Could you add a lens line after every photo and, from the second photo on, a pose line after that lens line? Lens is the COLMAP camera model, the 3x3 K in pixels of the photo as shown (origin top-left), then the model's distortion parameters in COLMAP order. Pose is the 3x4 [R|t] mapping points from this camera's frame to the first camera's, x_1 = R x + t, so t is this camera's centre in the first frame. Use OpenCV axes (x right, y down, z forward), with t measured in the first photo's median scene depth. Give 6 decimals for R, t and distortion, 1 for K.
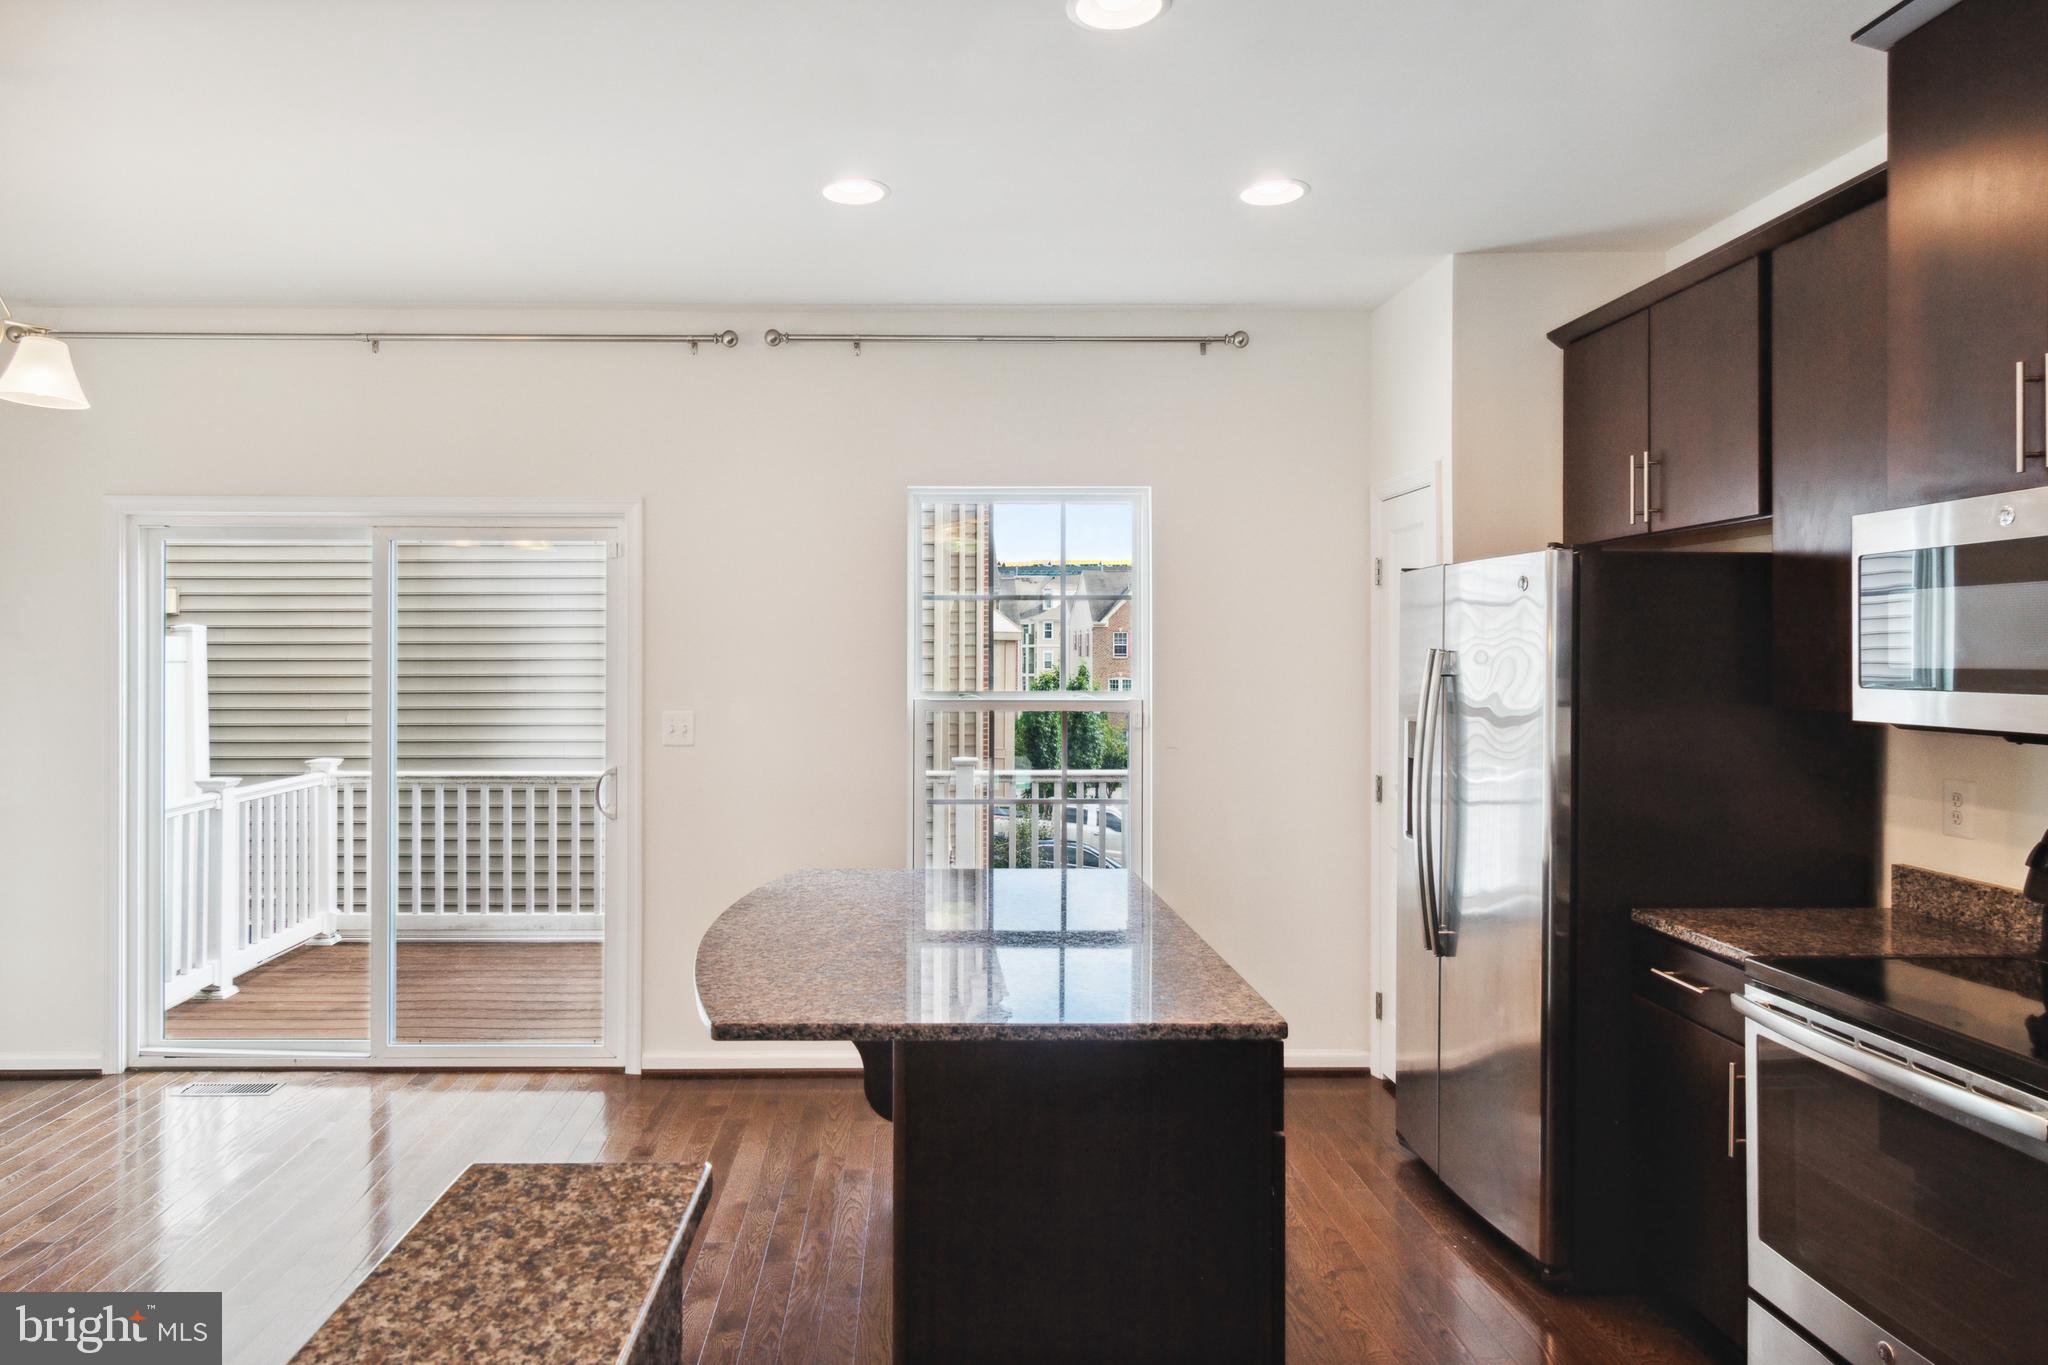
lens RADIAL K [[1313.2, 0, 930.1], [0, 1313.2, 669.2], [0, 0, 1]] dist [0.000098, 0.003038]
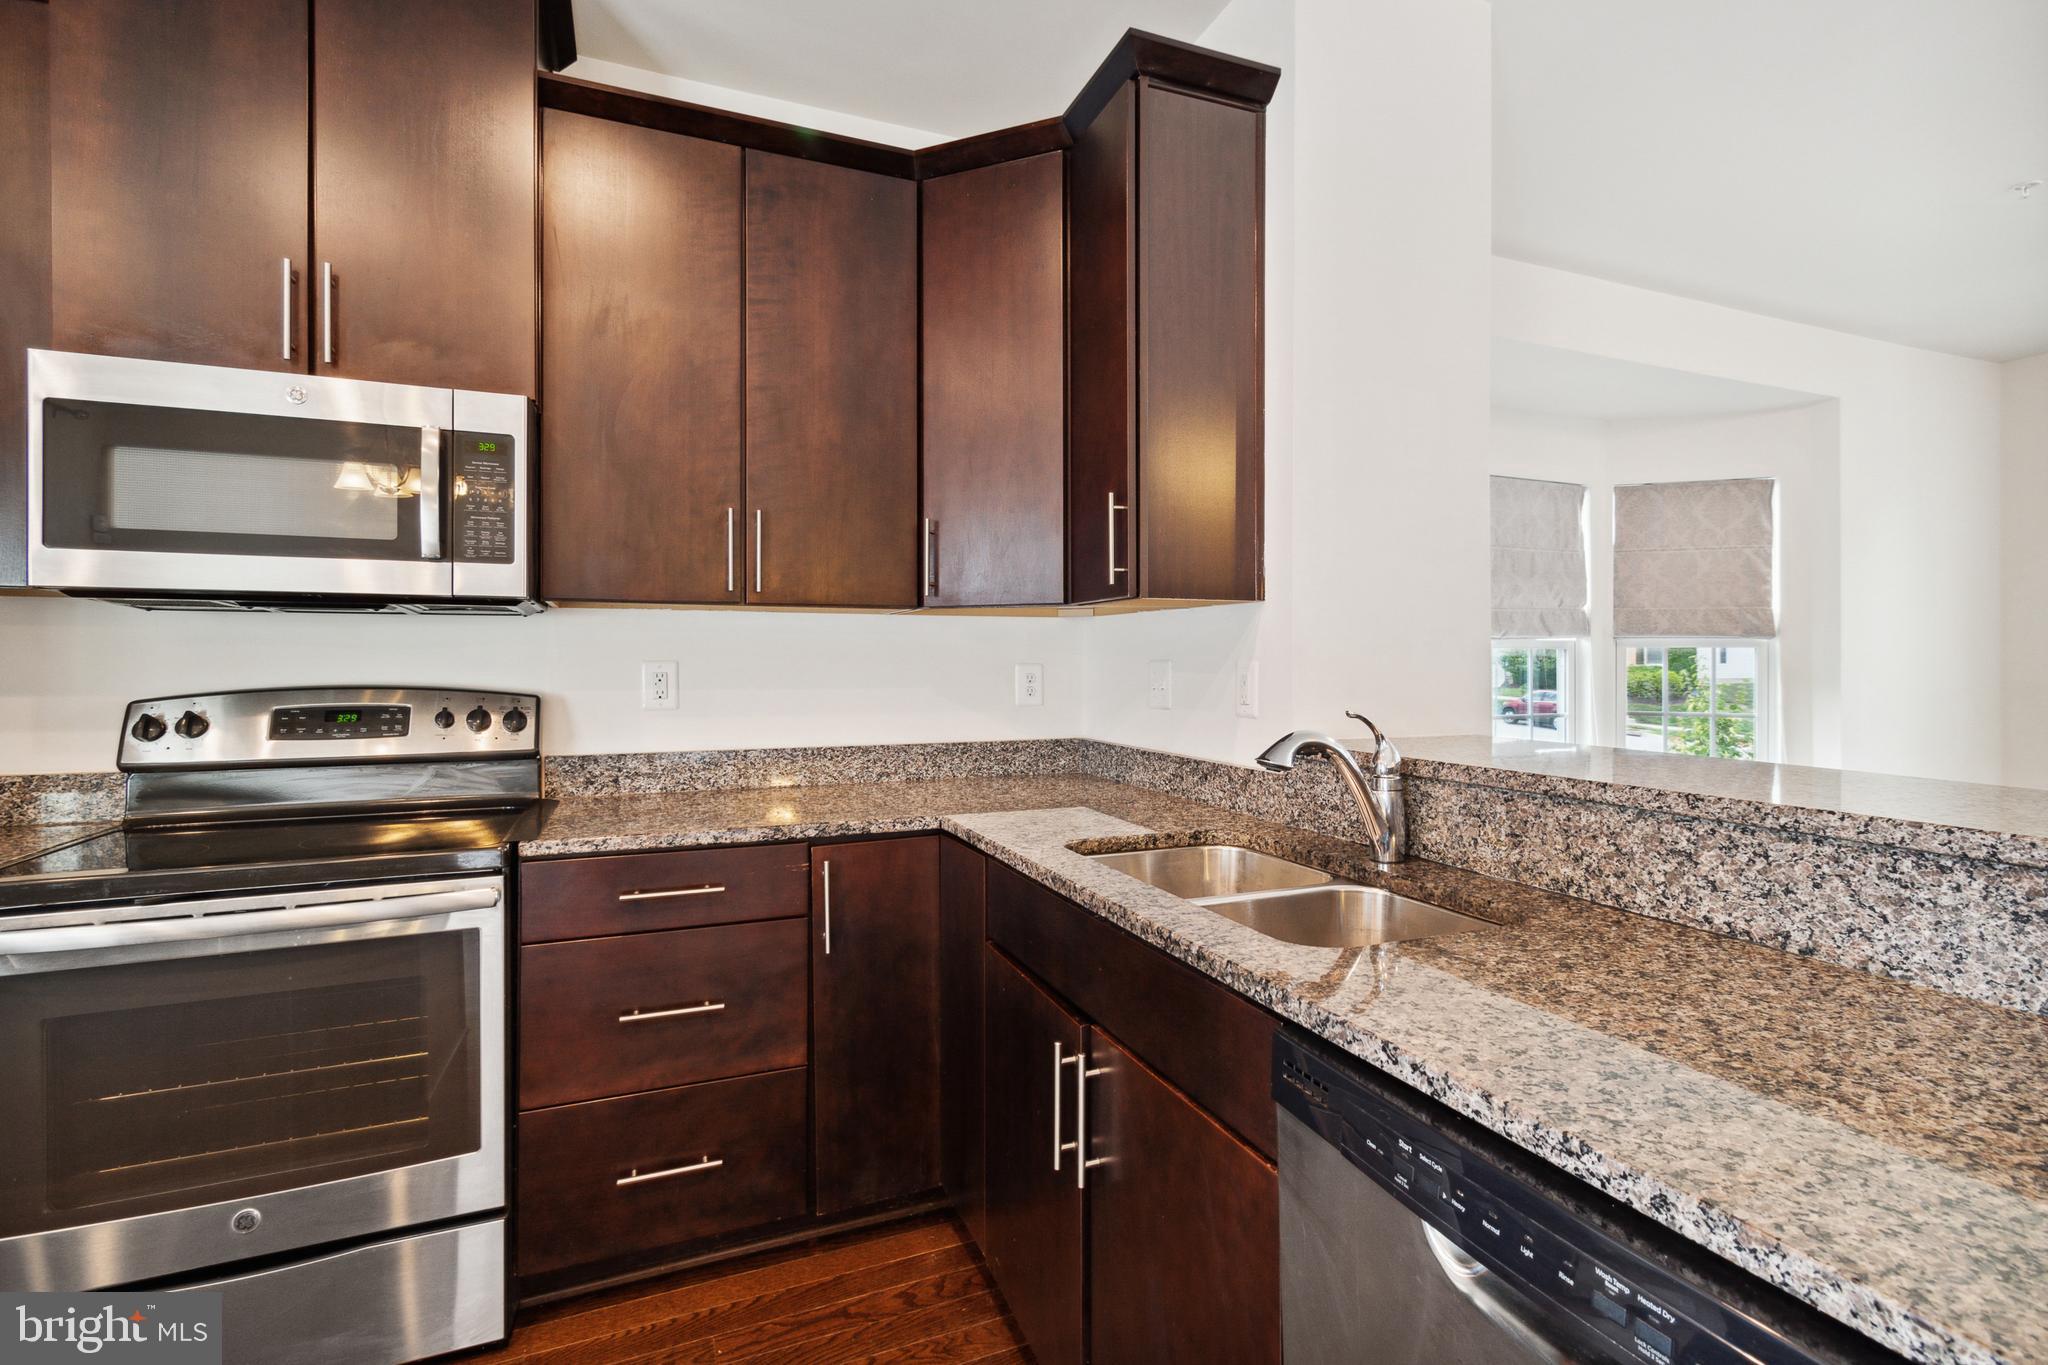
lens RADIAL K [[943.0, 0, 1029.7], [0, 943.0, 654.5], [0, 0, 1]] dist [-0.000326, -0.000038]
pose [[-0.371734, 0.007676, 0.928307, -0.102539], [0.009020, 0.999948, -0.004656, 0.076682], [-0.928295, 0.006643, -0.371784, 0.510213]]
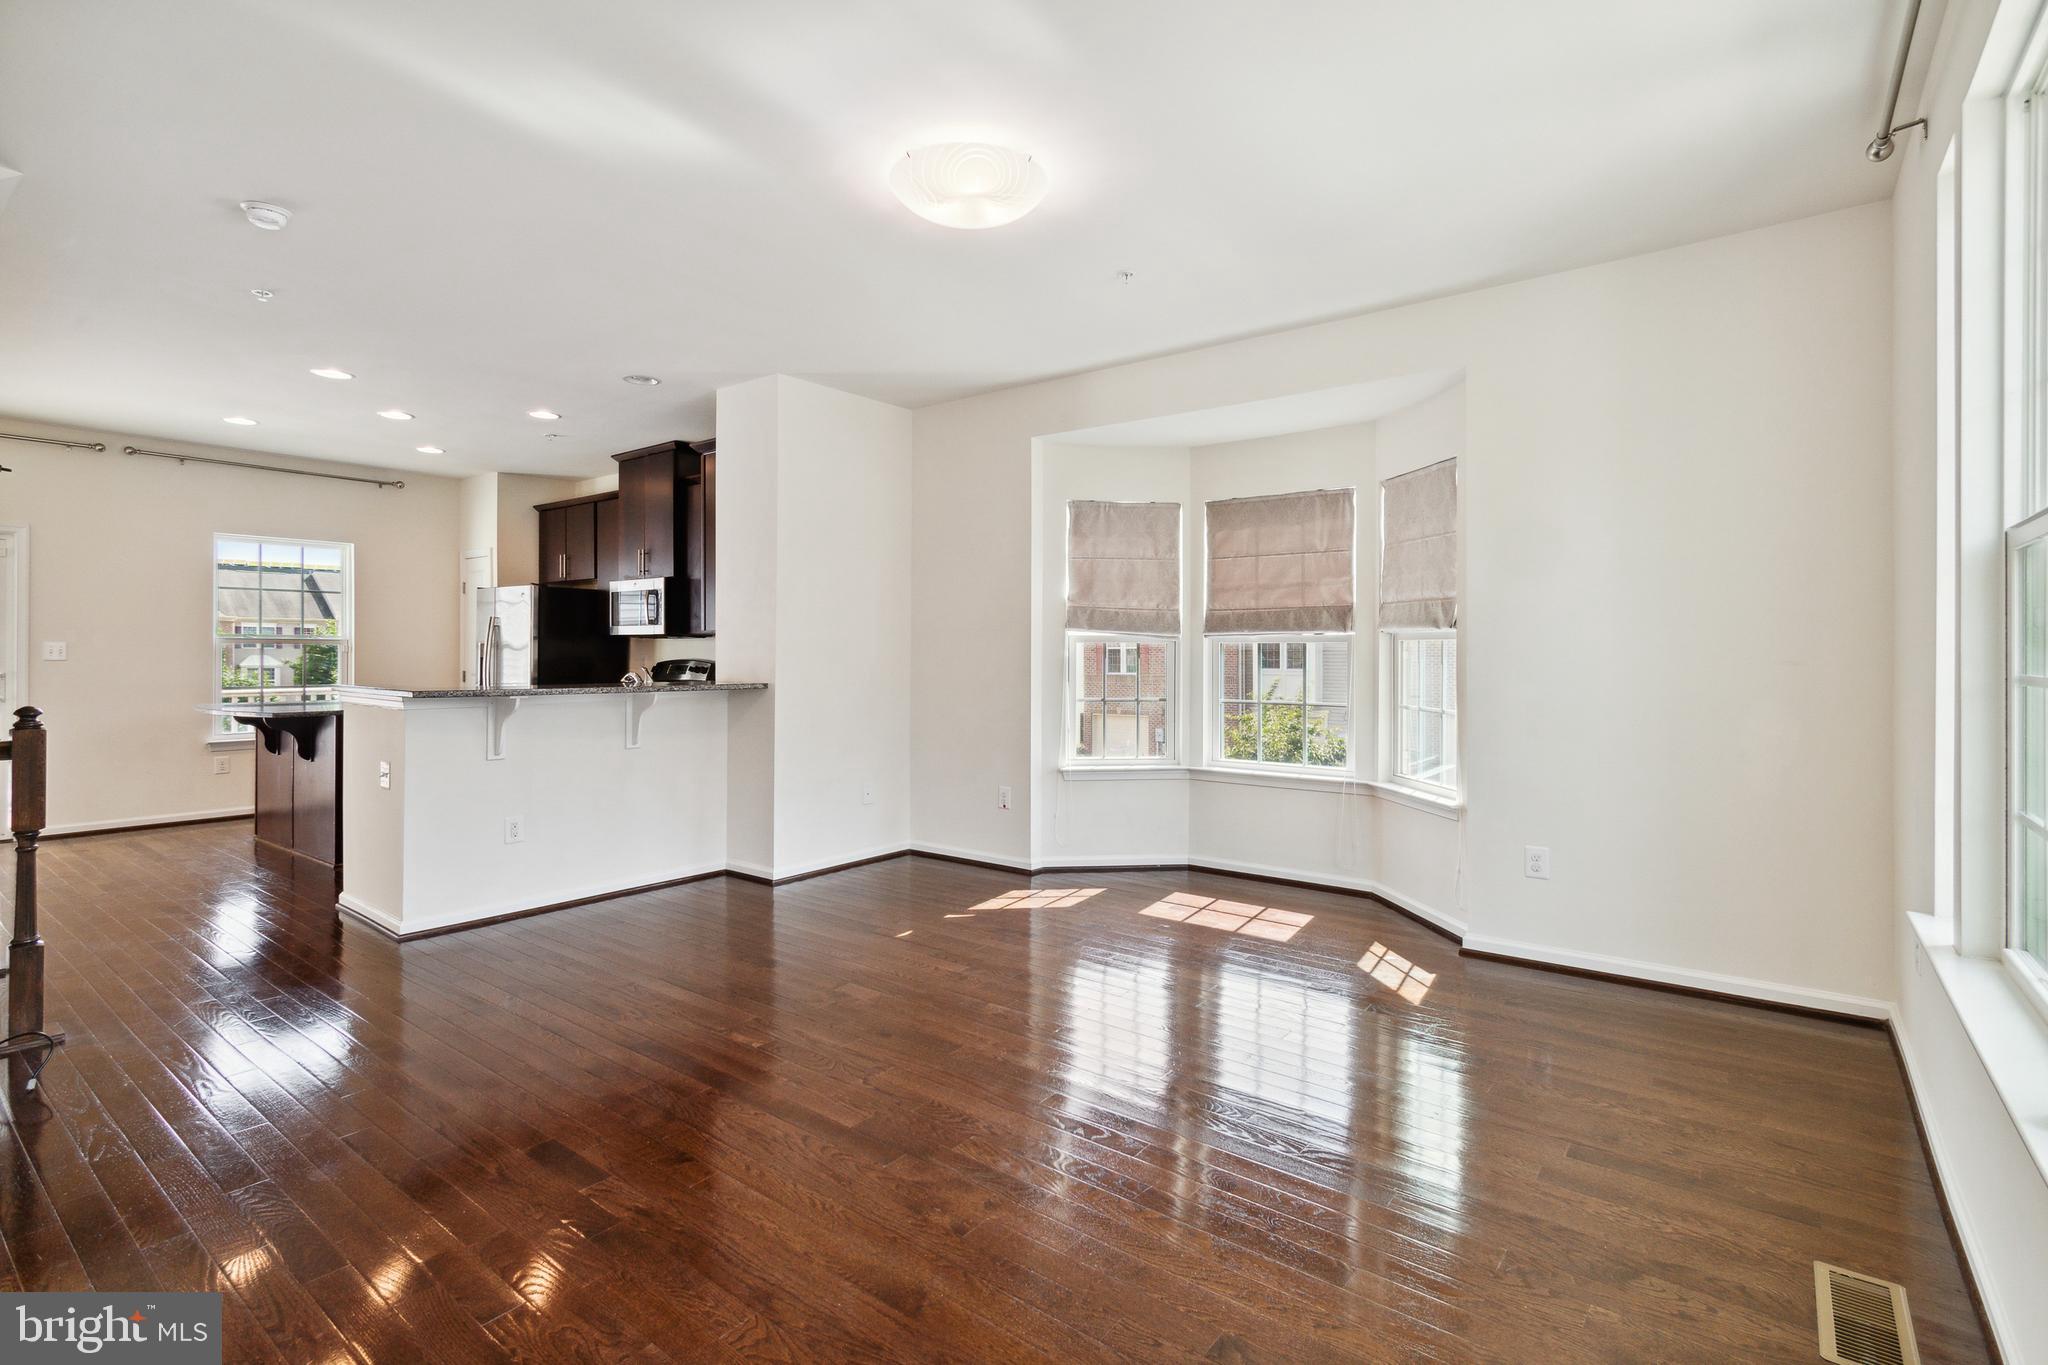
lens RADIAL K [[956.9, 0, 1021.2], [0, 956.9, 649.3], [0, 0, 1]] dist [-0.007300, -0.000931]
pose [[0.626649, 0.003065, 0.779296, -0.600461], [0.002386, 0.999980, -0.005852, 0.083224], [-0.779298, 0.005526, 0.626629, -1.410255]]
